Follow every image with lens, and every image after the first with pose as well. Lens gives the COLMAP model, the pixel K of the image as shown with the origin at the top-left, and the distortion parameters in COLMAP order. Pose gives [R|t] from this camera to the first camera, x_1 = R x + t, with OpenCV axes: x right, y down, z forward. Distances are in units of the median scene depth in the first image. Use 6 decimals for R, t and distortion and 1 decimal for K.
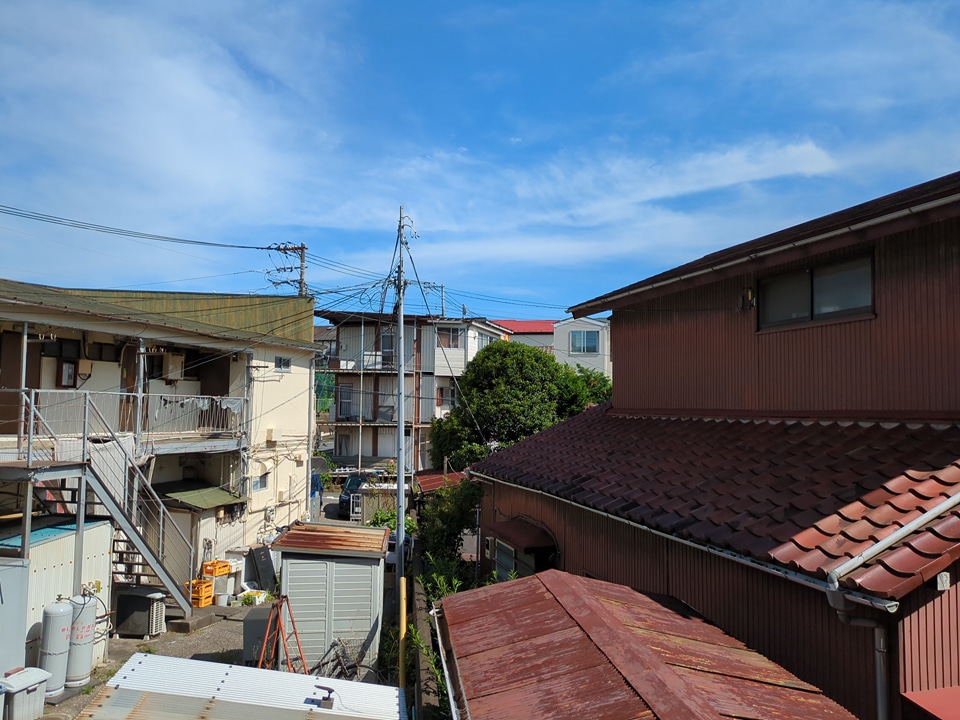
lens RADIAL K [[717.0, 0, 482.7], [0, 717.0, 359.9], [0, 0, 1]] dist [0.022552, -0.016613]
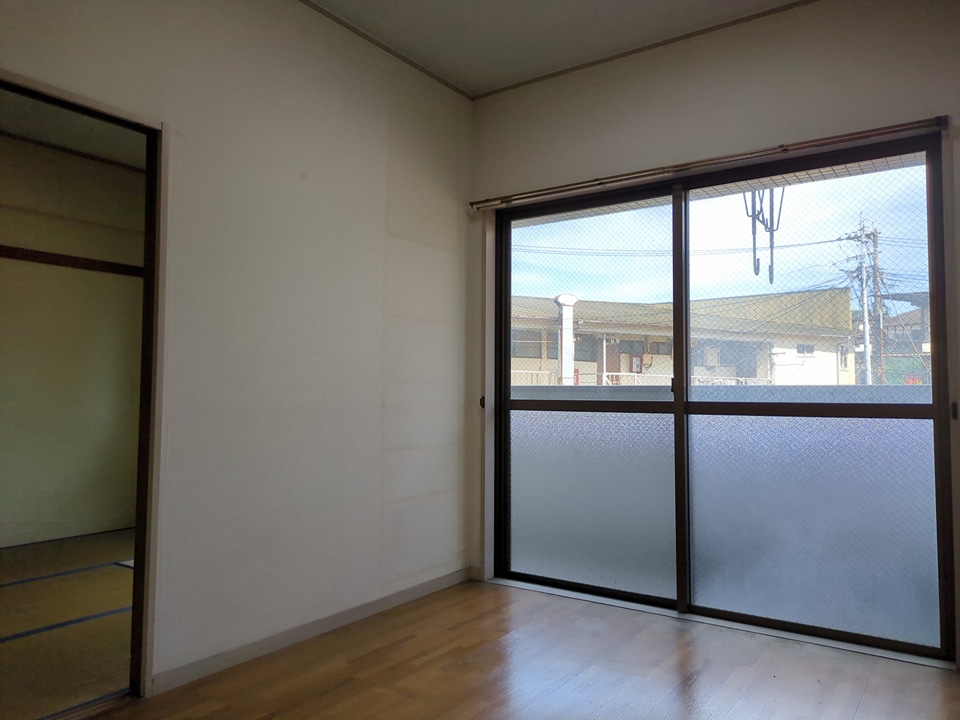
lens RADIAL K [[717.0, 0, 474.4], [0, 717.0, 358.5], [0, 0, 1]] dist [0.022552, -0.016613]
pose [[0.669911, -0.043592, -0.741161, 0.253723], [0.050486, 0.998639, -0.013103, 0.008531], [0.740723, -0.028640, 0.671200, -0.211184]]
